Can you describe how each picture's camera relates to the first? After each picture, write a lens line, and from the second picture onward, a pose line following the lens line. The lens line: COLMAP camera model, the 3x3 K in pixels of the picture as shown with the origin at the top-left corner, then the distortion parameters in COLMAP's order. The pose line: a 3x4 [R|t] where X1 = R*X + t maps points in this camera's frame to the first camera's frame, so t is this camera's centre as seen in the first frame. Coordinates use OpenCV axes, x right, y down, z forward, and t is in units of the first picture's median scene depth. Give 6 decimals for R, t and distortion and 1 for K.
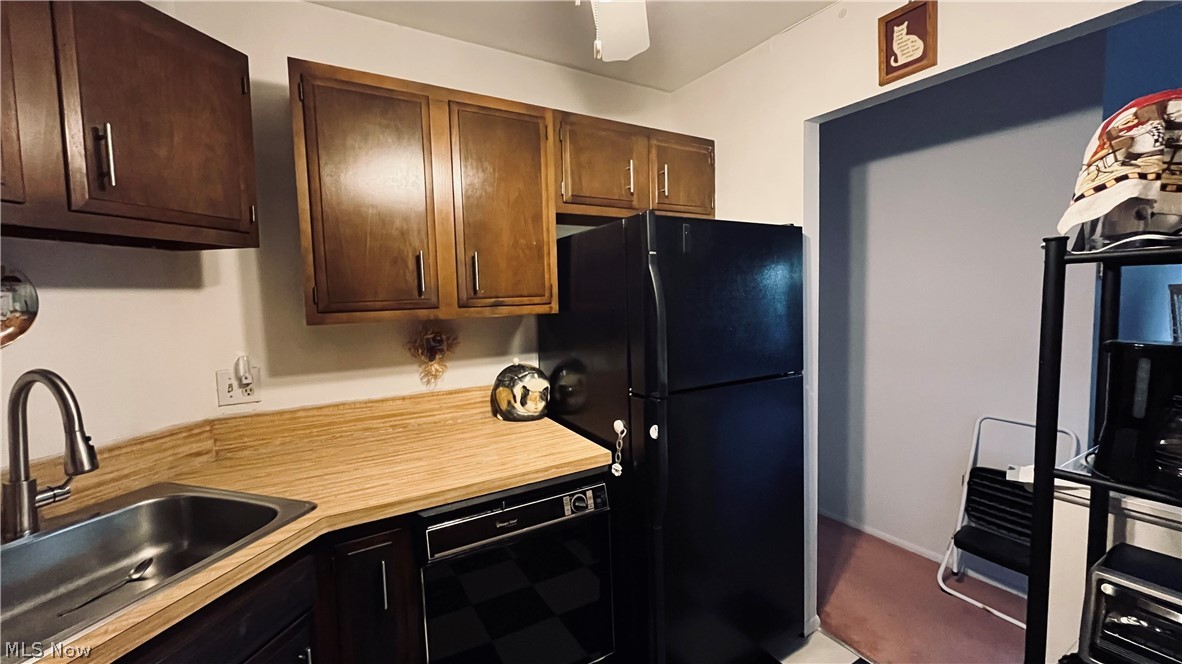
lens RADIAL K [[480.0, 0, 591.0], [0, 480.0, 332.0], [0, 0, 1]] dist [-0.001368, -0.000351]
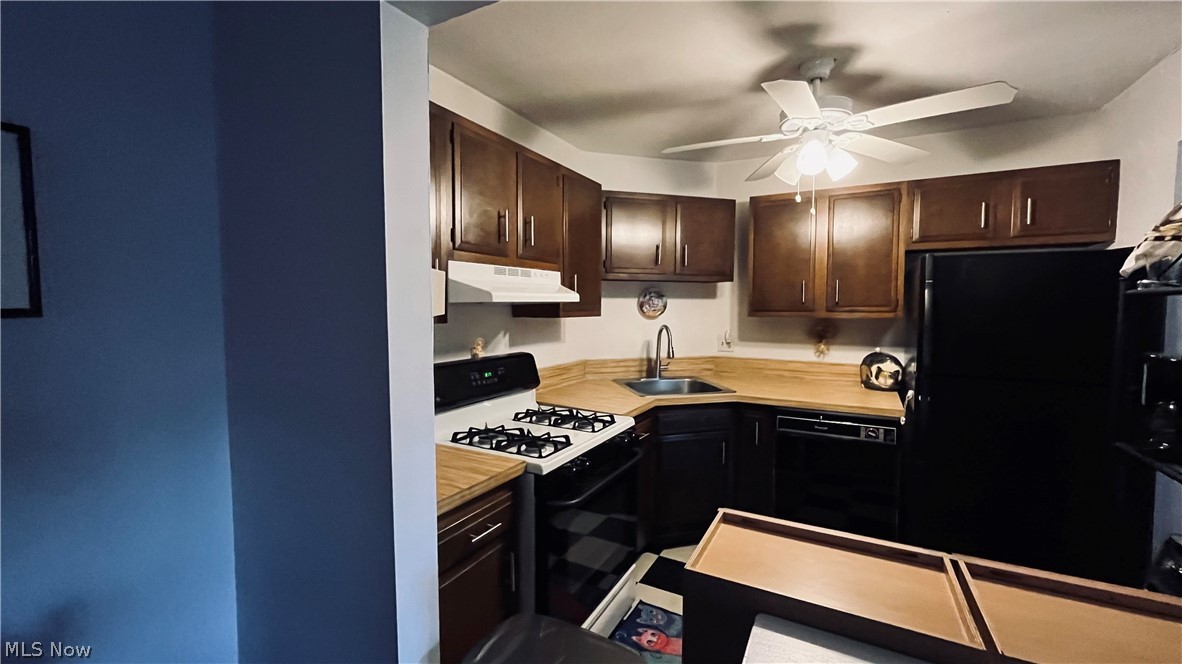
lens RADIAL K [[484.1, 0, 591.0], [0, 484.1, 332.0], [0, 0, 1]] dist [-0.001492, -0.000184]
pose [[0.508633, 0.077565, -0.857483, 0.821104], [-0.081744, 0.995785, 0.041587, 0.019850], [0.857094, 0.048941, 0.512830, -0.643276]]
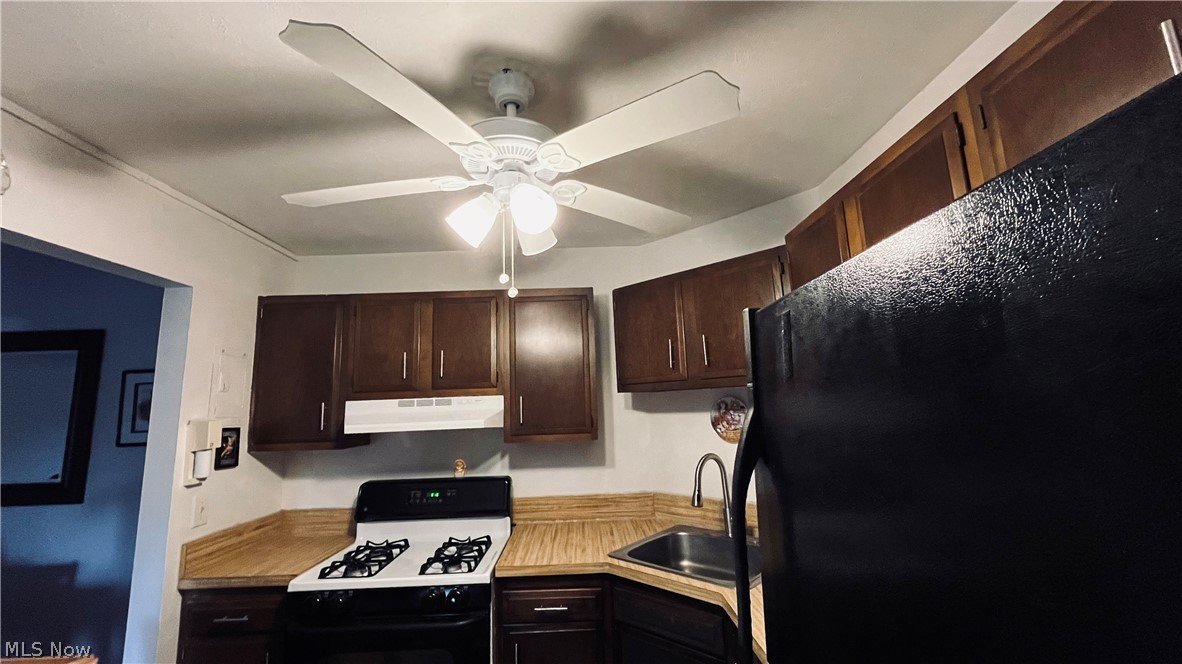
lens RADIAL K [[480.0, 0, 591.0], [0, 480.0, 332.0], [0, 0, 1]] dist [-0.001368, -0.000351]
pose [[-0.499979, -0.092712, -0.861061, 0.611471], [-0.017099, 0.995116, -0.097217, -0.148354], [0.865869, -0.033883, -0.499122, 0.993347]]
